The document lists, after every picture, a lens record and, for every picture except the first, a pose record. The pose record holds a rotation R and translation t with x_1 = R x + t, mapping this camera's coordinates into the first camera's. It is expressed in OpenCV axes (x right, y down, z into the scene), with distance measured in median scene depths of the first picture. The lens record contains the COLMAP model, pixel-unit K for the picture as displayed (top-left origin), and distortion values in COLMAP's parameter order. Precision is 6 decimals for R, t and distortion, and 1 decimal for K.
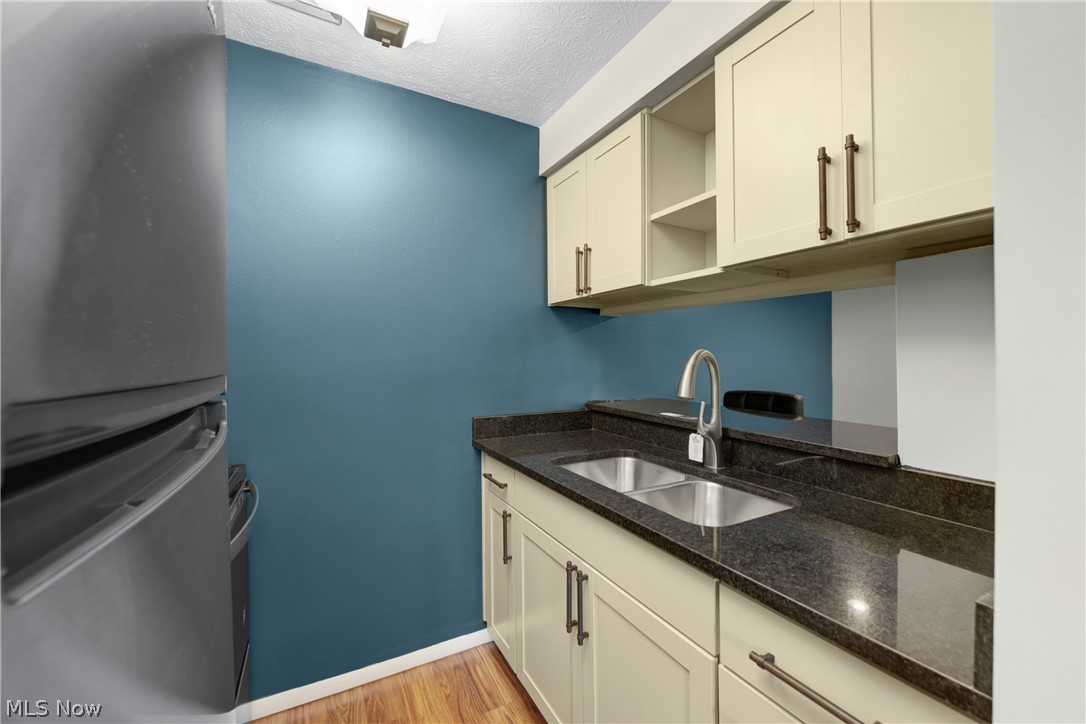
lens RADIAL K [[434.7, 0, 539.5], [0, 434.7, 362.1], [0, 0, 1]] dist [-0.007262, -0.001249]
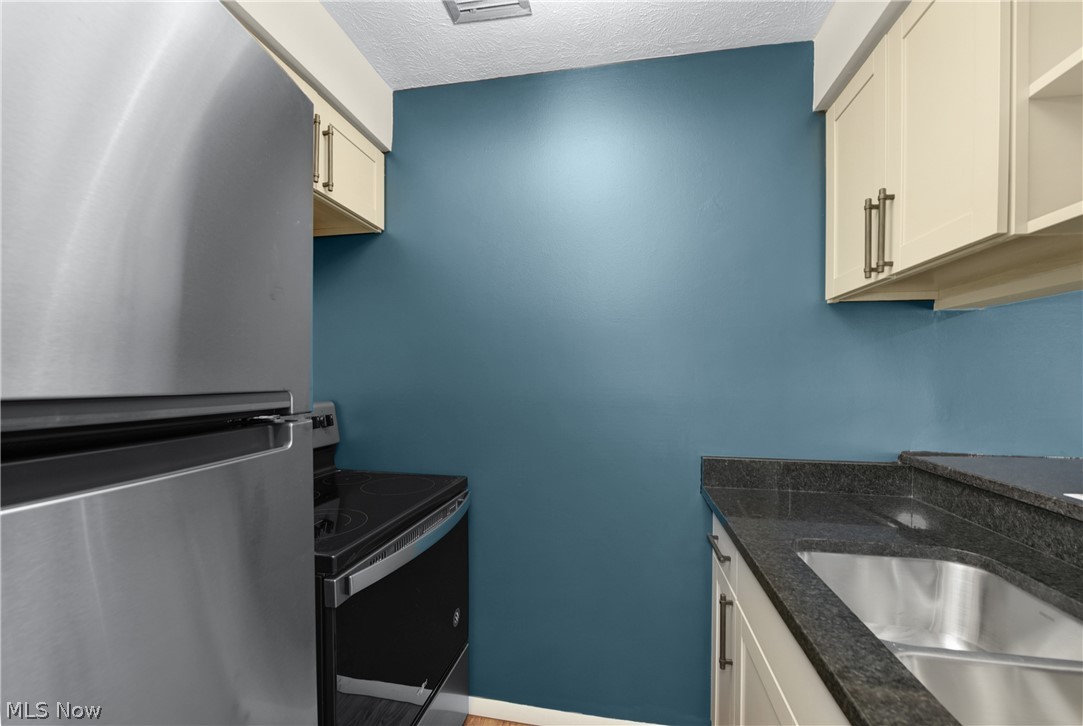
lens RADIAL K [[433.5, 0, 539.6], [0, 433.5, 388.1], [0, 0, 1]] dist [-0.007262, -0.001249]
pose [[0.777886, 0.020713, -0.628064, 0.108524], [-0.015807, 0.999785, 0.013395, -0.000082], [0.628206, -0.000492, 0.778047, 0.228244]]
